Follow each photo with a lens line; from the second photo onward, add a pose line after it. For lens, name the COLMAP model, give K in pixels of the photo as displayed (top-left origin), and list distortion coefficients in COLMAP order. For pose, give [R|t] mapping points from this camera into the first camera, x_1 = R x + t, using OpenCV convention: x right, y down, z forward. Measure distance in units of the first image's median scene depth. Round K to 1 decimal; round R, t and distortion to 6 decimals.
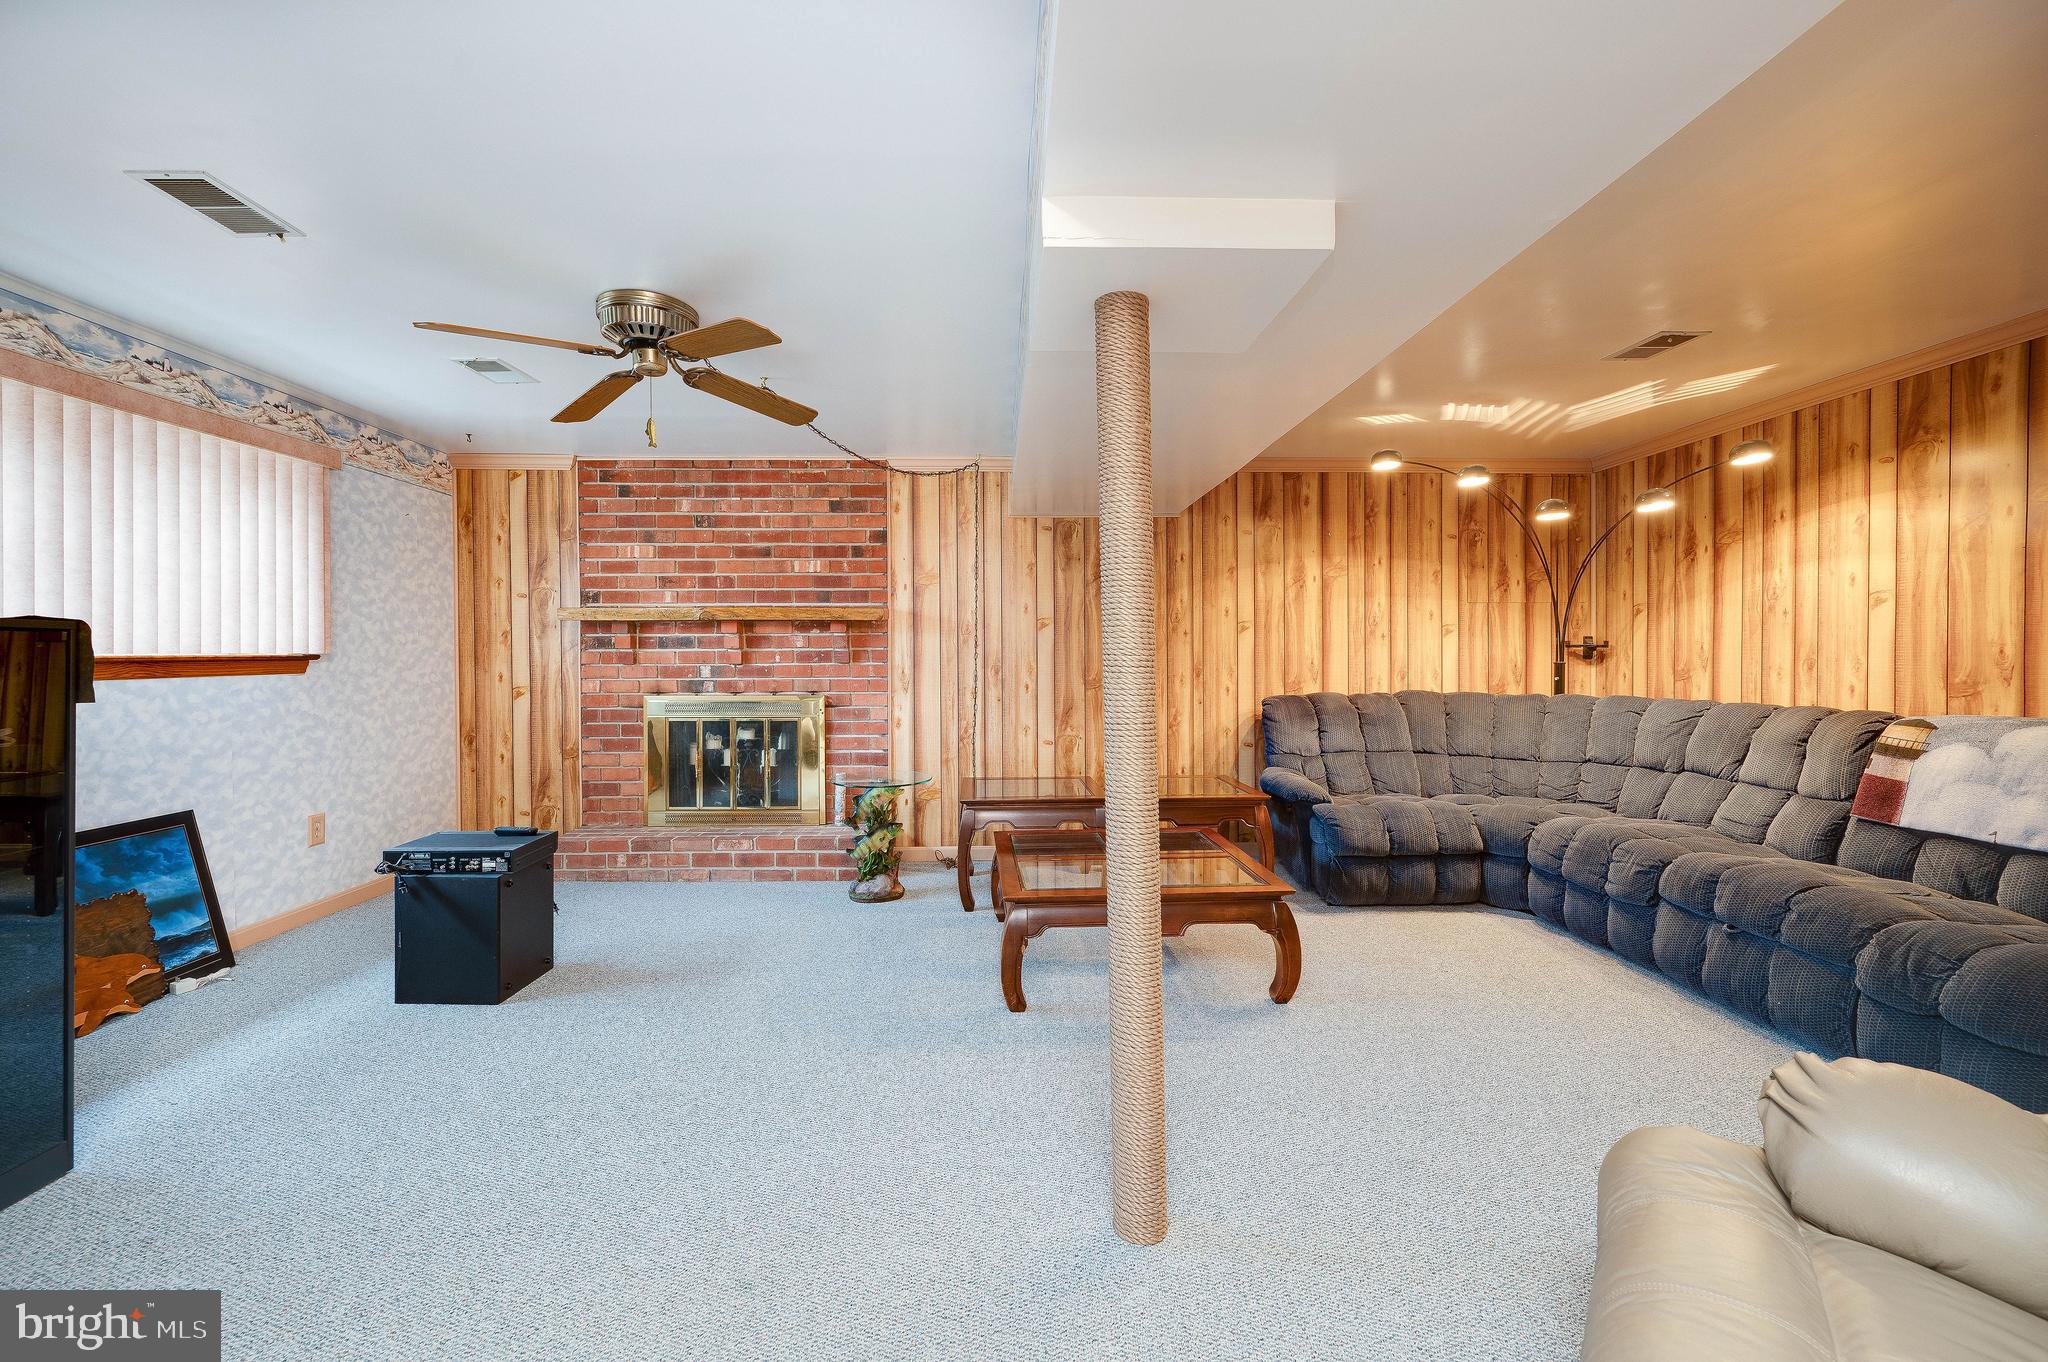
lens RADIAL K [[813.3, 0, 1024.3], [0, 813.3, 664.4], [0, 0, 1]] dist [-0.002418, -0.000511]
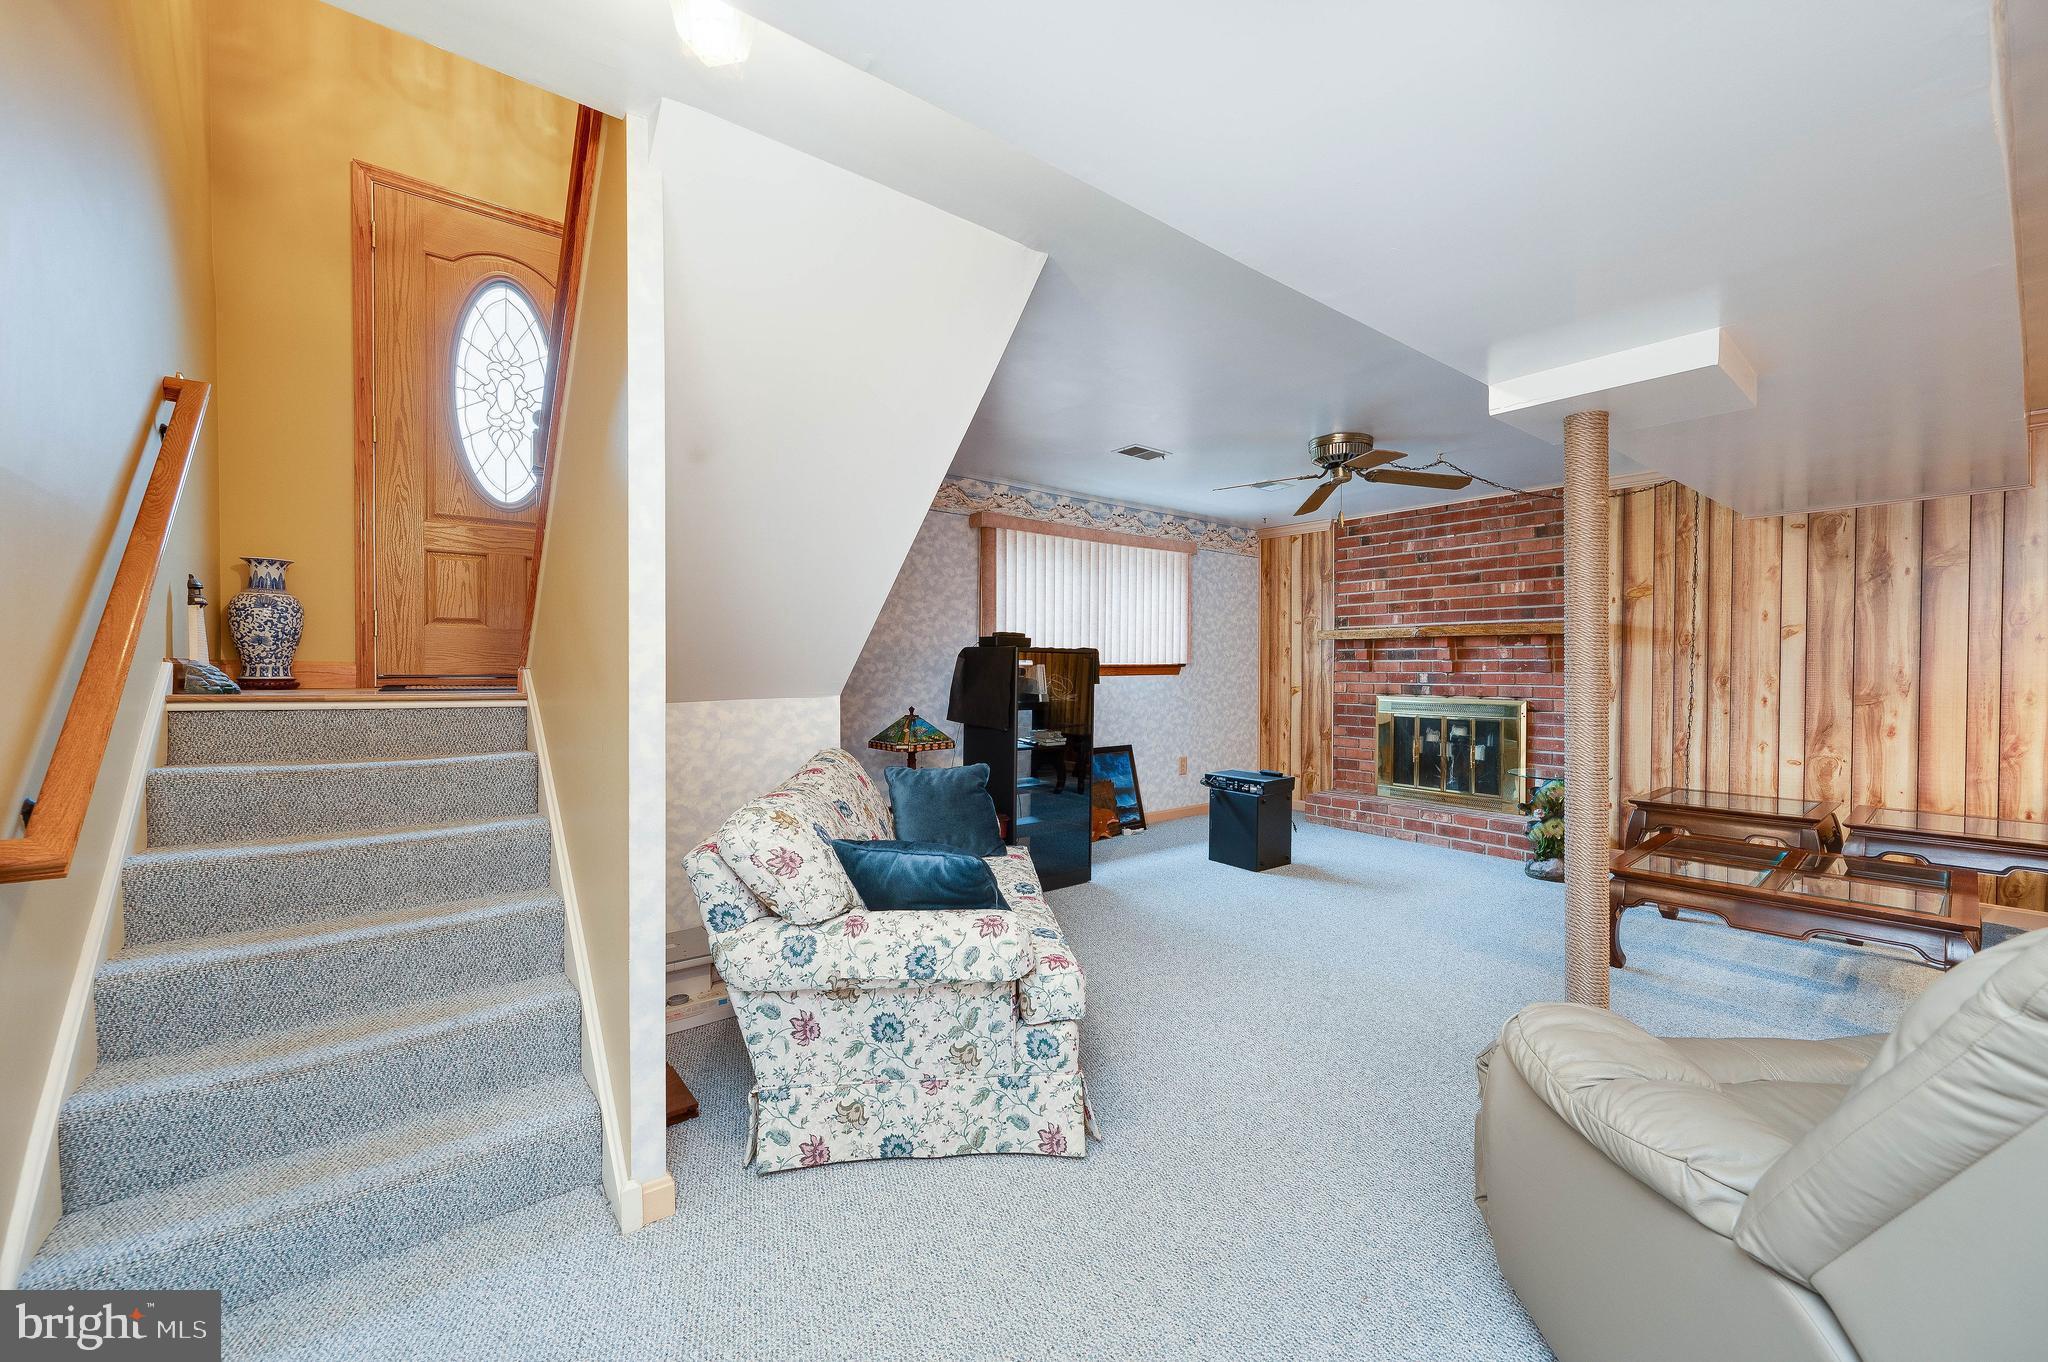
lens RADIAL K [[815.3, 0, 1033.8], [0, 815.3, 670.0], [0, 0, 1]] dist [-0.001921, 0.000000]
pose [[0.598898, 0.008283, -0.800782, 0.252979], [-0.011752, 0.999930, 0.001554, 0.001460], [0.800739, 0.008480, 0.598954, -0.228963]]
